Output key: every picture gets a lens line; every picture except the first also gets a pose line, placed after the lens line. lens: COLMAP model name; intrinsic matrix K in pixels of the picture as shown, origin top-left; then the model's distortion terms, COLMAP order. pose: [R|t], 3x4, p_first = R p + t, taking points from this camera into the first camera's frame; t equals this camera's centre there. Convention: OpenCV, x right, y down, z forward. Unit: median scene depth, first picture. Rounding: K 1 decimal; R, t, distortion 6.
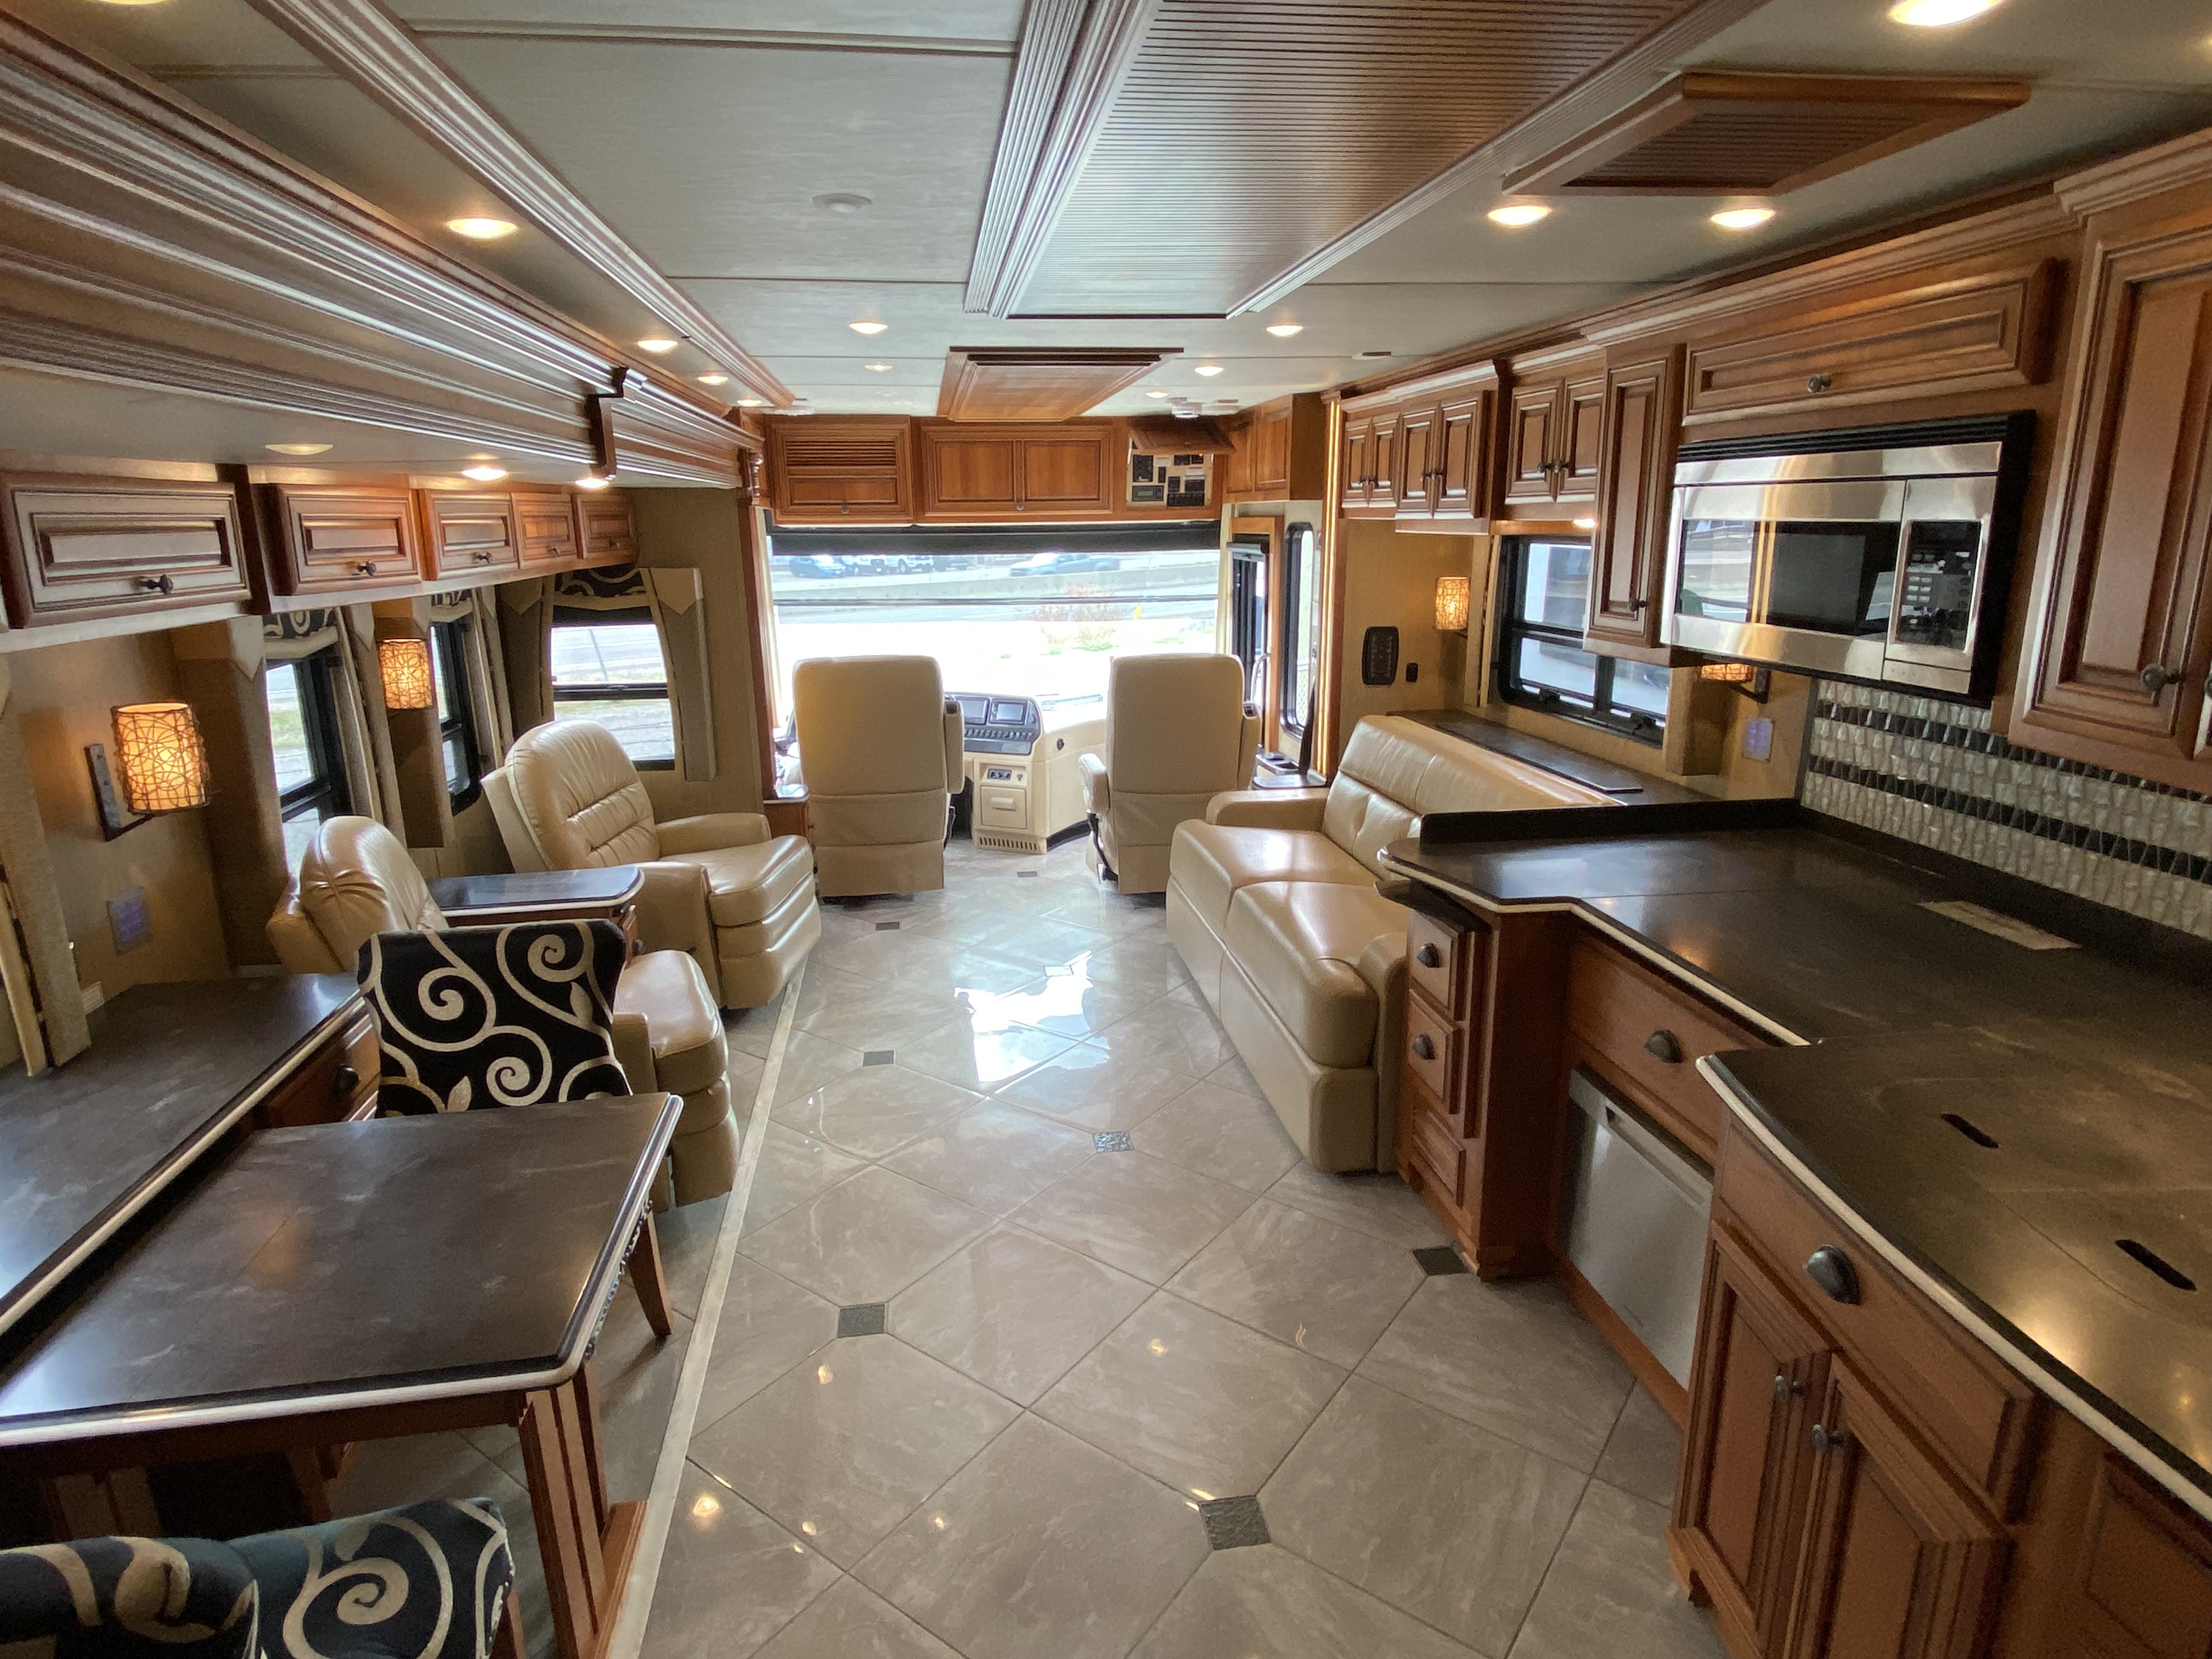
lens RADIAL K [[1225.9, 0, 1107.9], [0, 1225.9, 845.6], [0, 0, 1]] dist [0.026370, -0.026544]
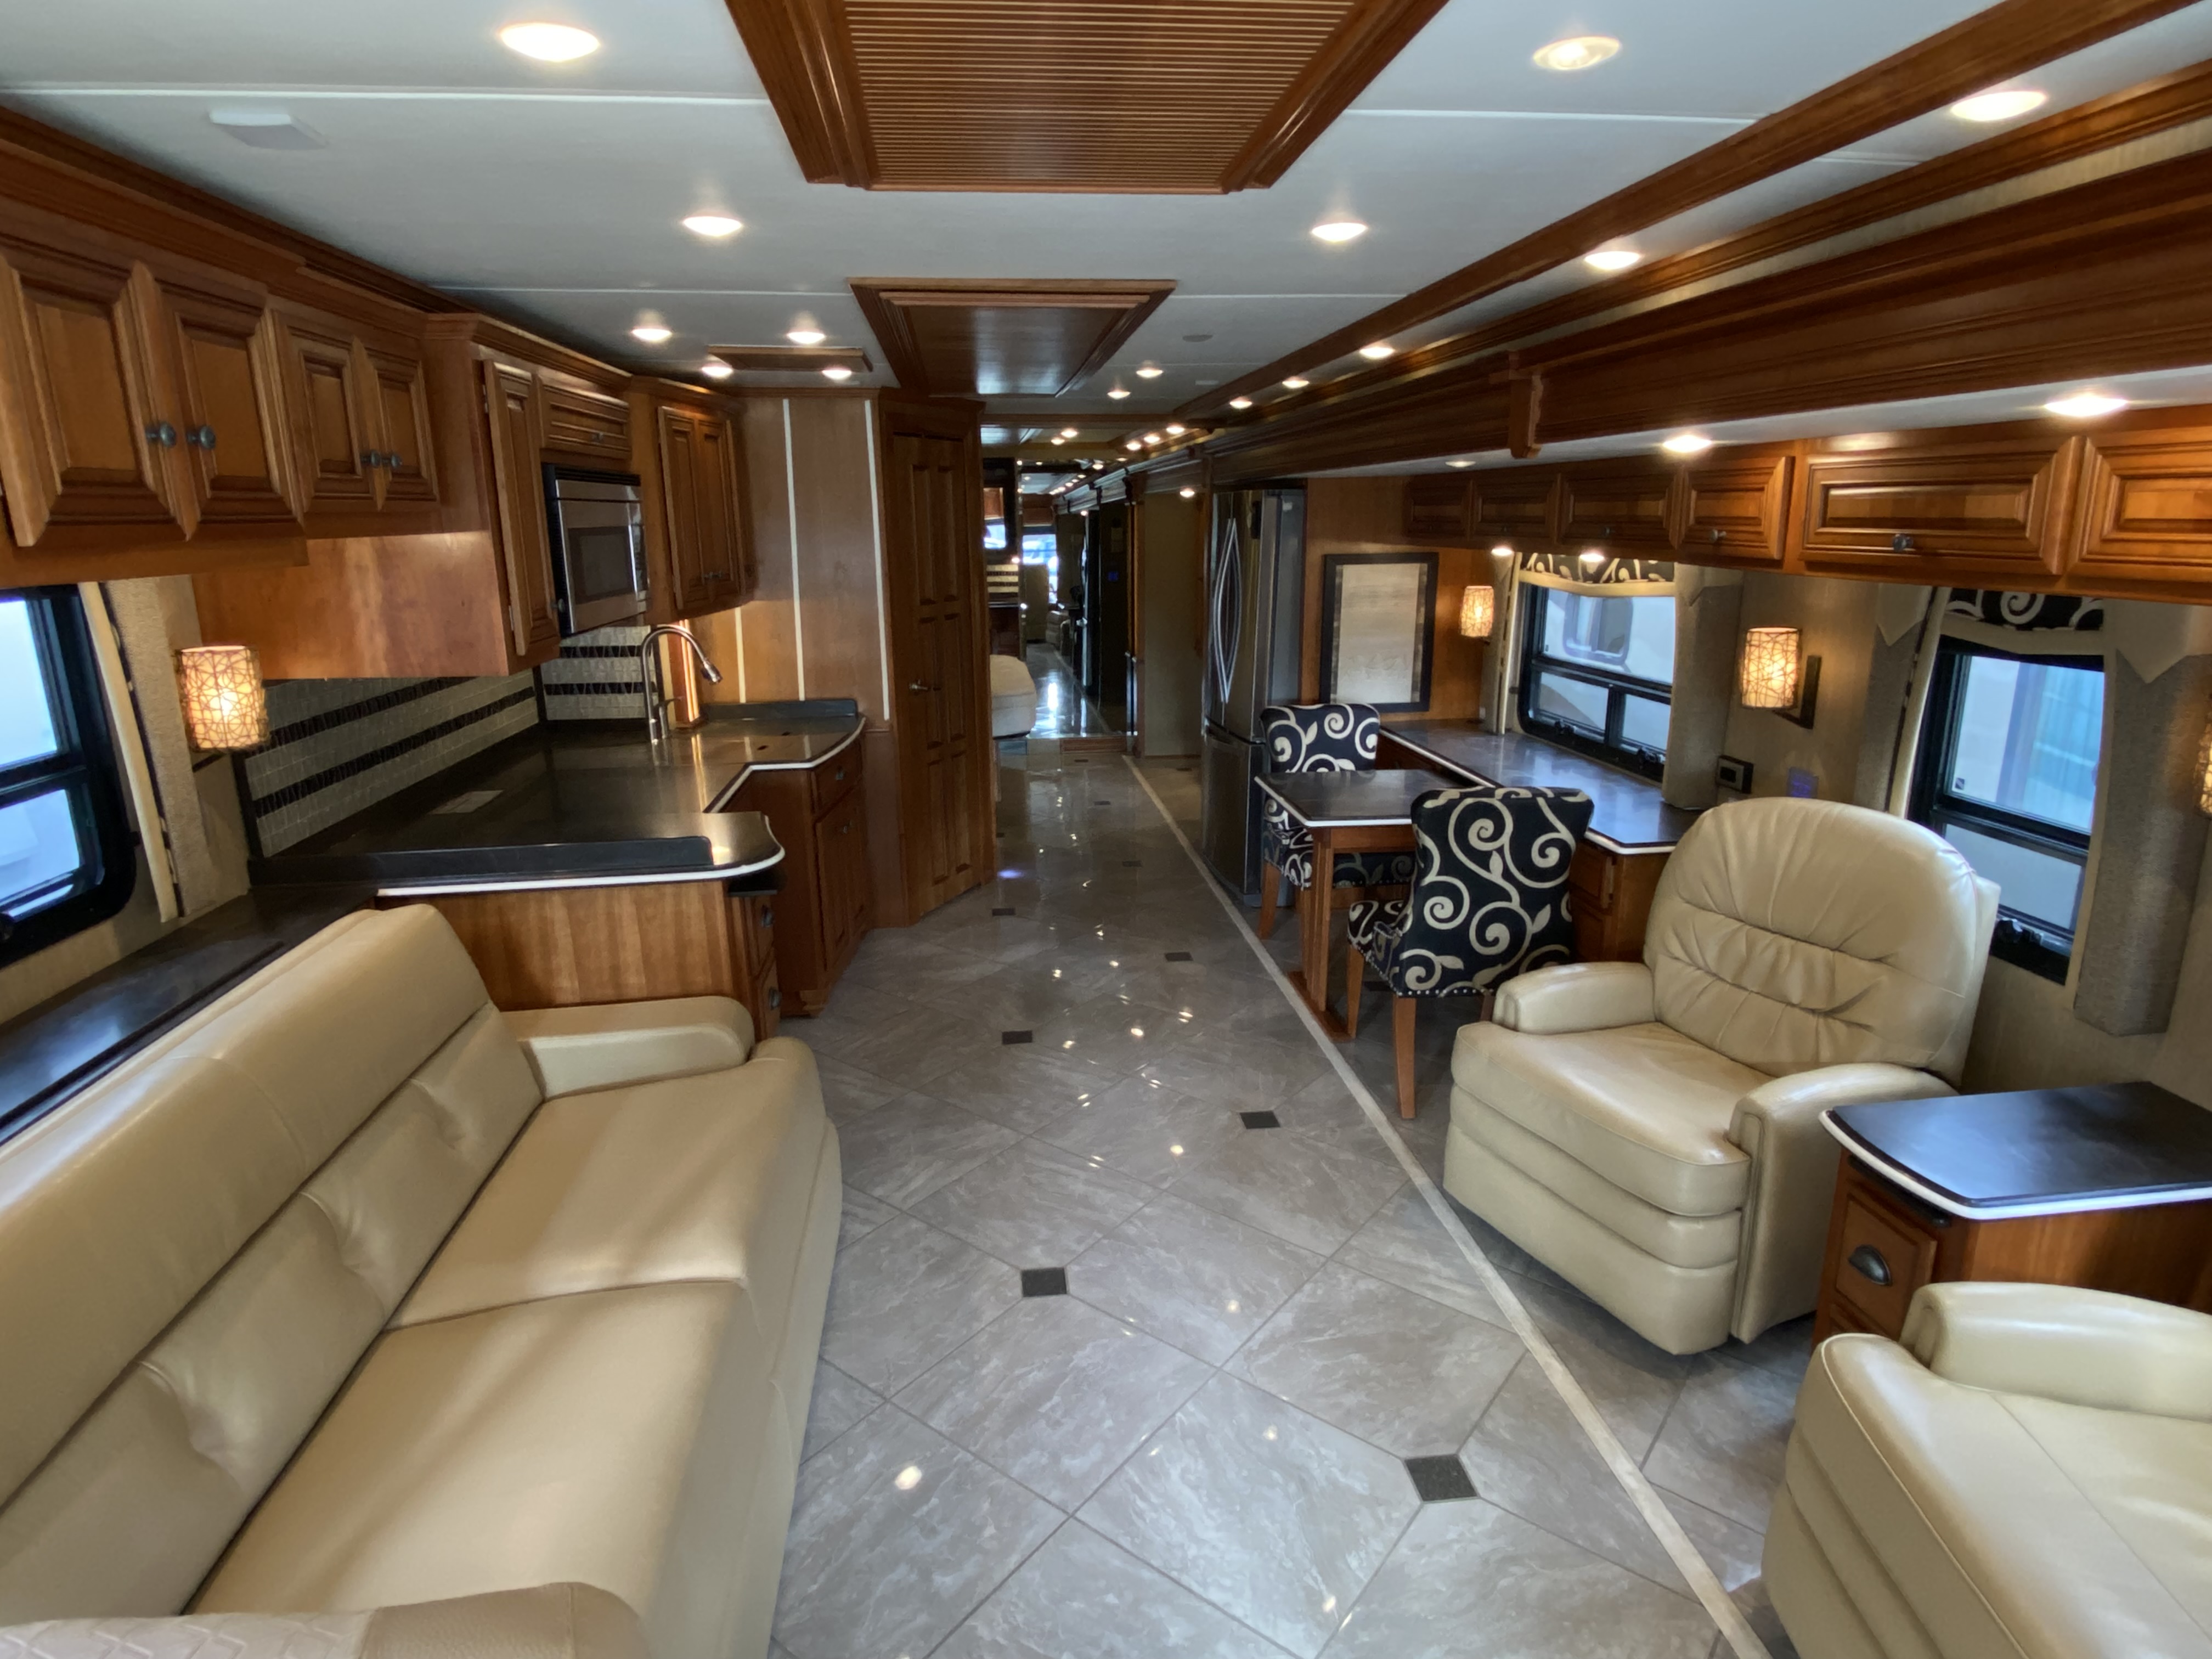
lens RADIAL K [[1225.9, 0, 1100.7], [0, 1225.9, 831.7], [0, 0, 1]] dist [0.026370, -0.026544]
pose [[-0.999007, 0.021890, 0.038817, -0.040722], [0.038252, 0.868089, 0.494932, -0.244639], [-0.022862, 0.495925, -0.868064, 0.912481]]
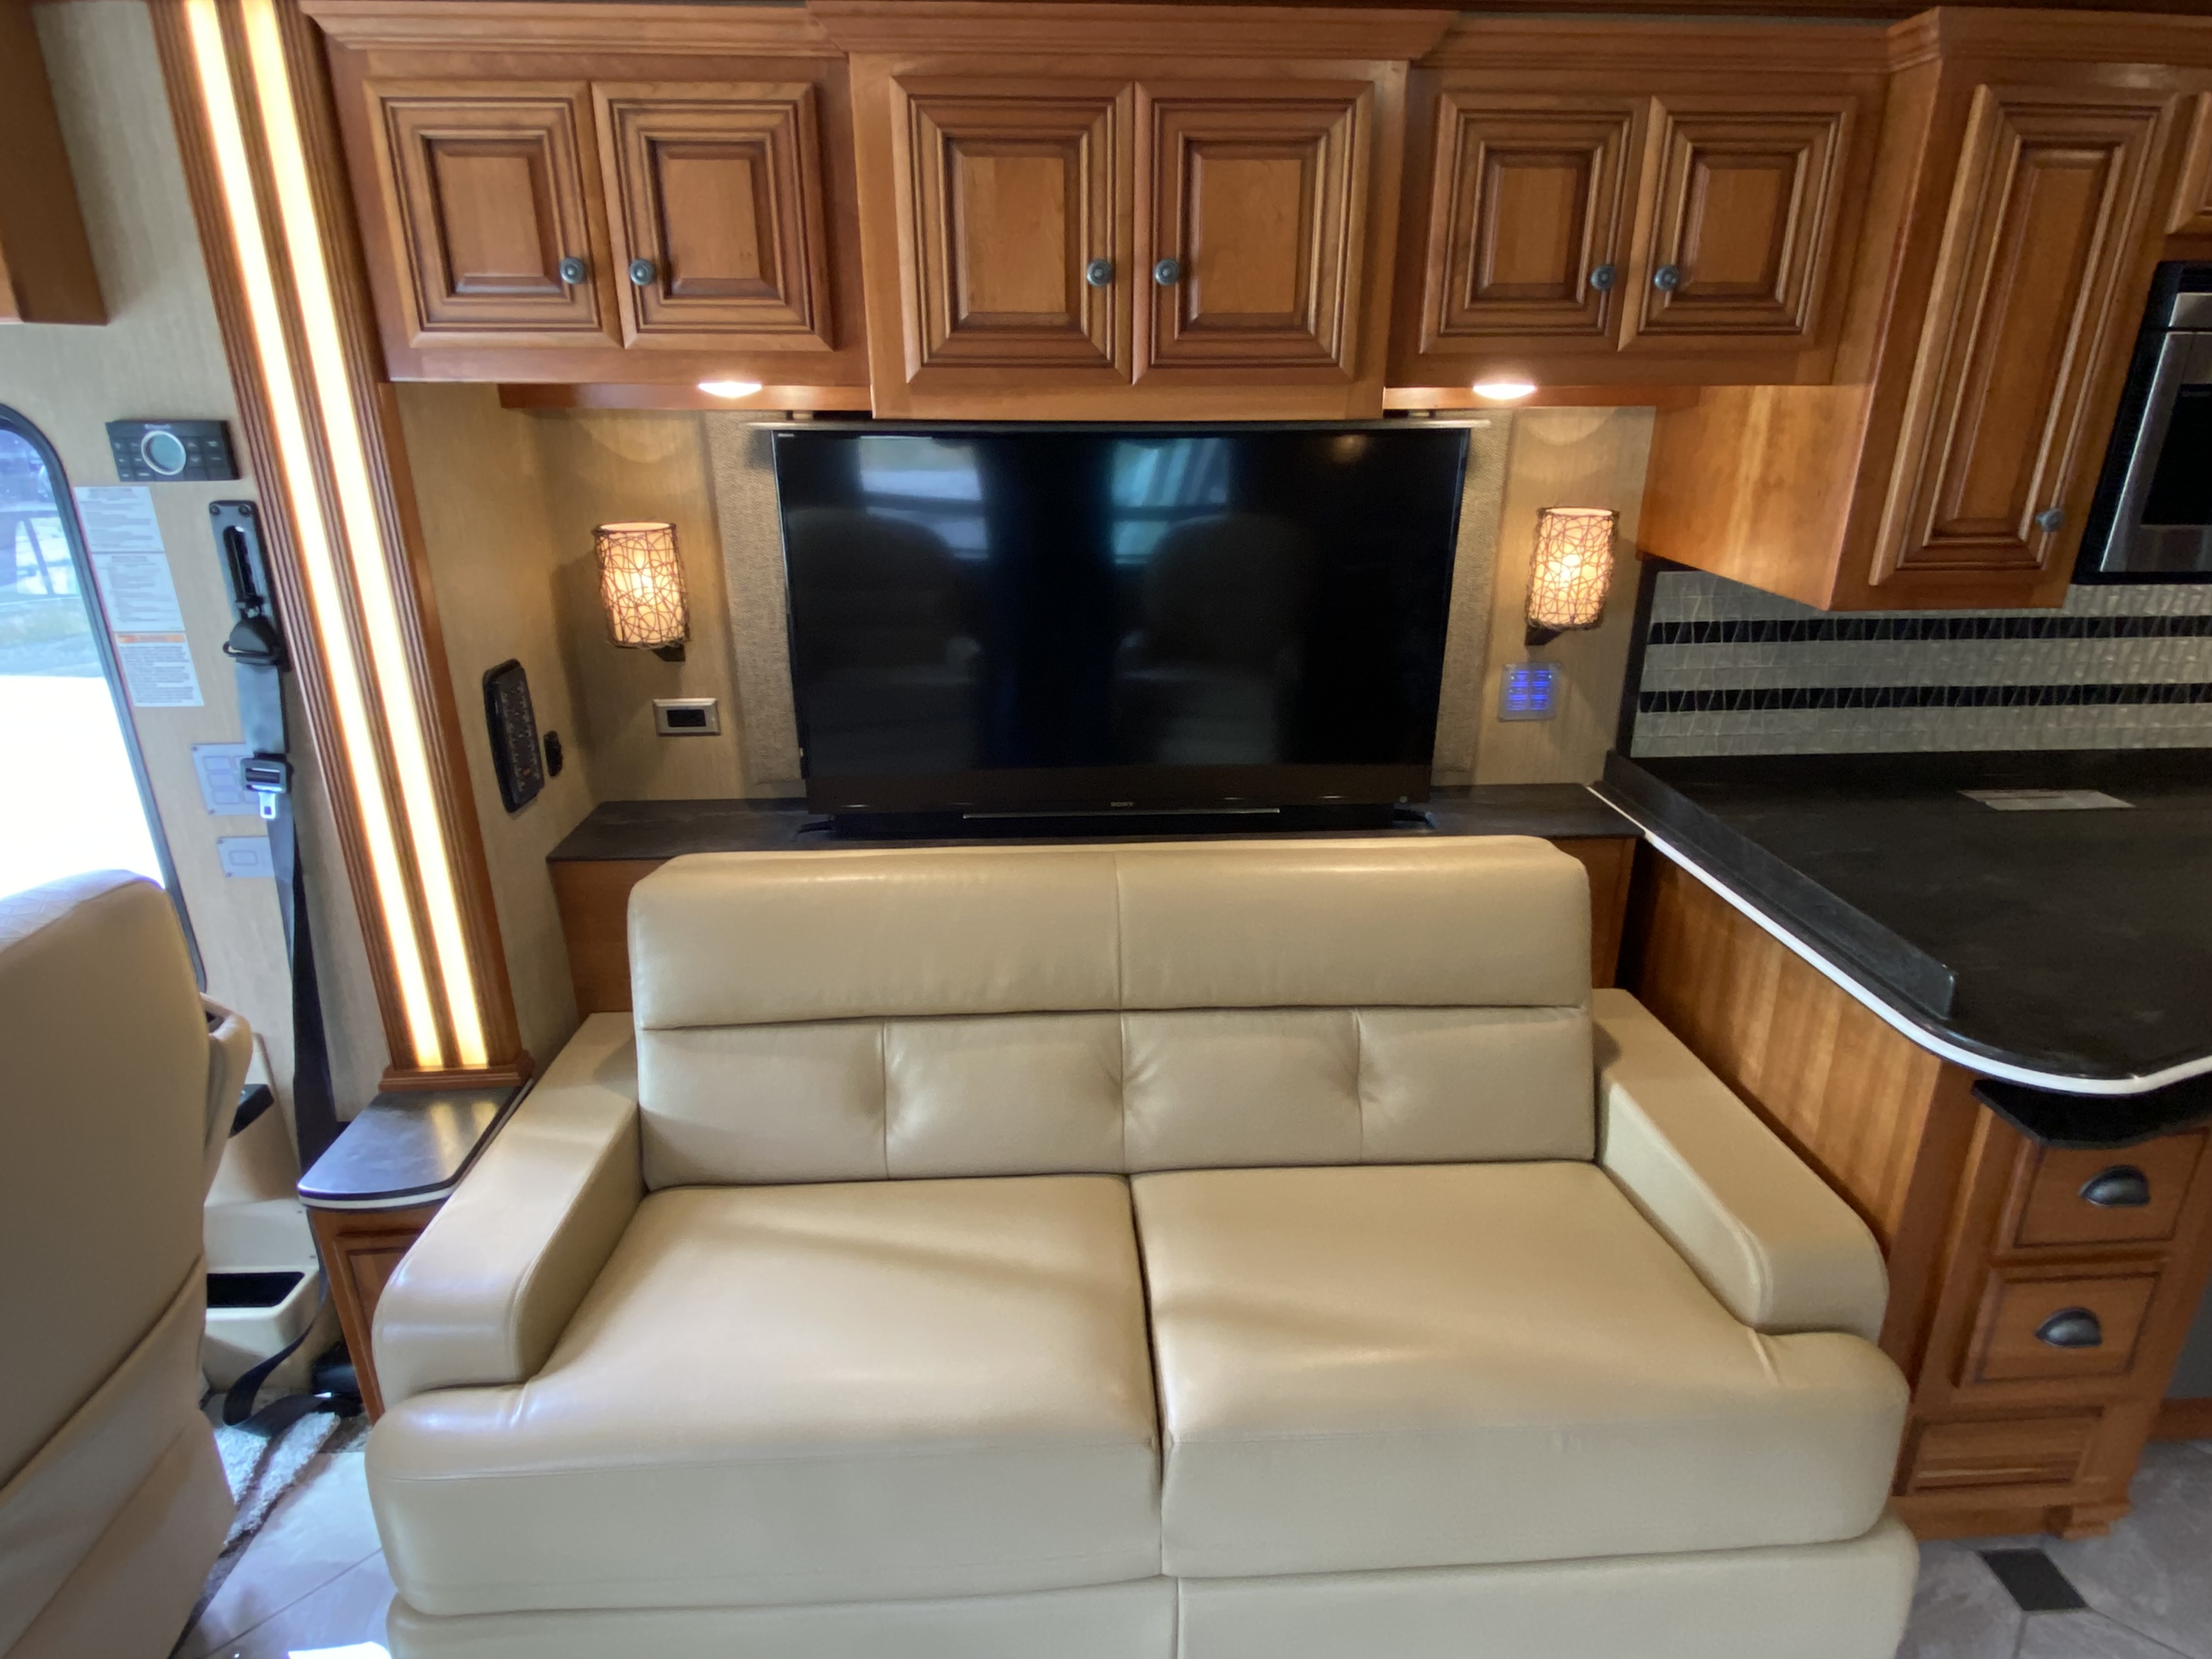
lens RADIAL K [[1225.9, 0, 1104.0], [0, 1225.9, 828.3], [0, 0, 1]] dist [0.026370, -0.026544]
pose [[0.100977, -0.333004, 0.937503, -0.120983], [0.259056, 0.918614, 0.298392, -0.164211], [-0.960569, 0.212735, 0.179025, 0.621059]]
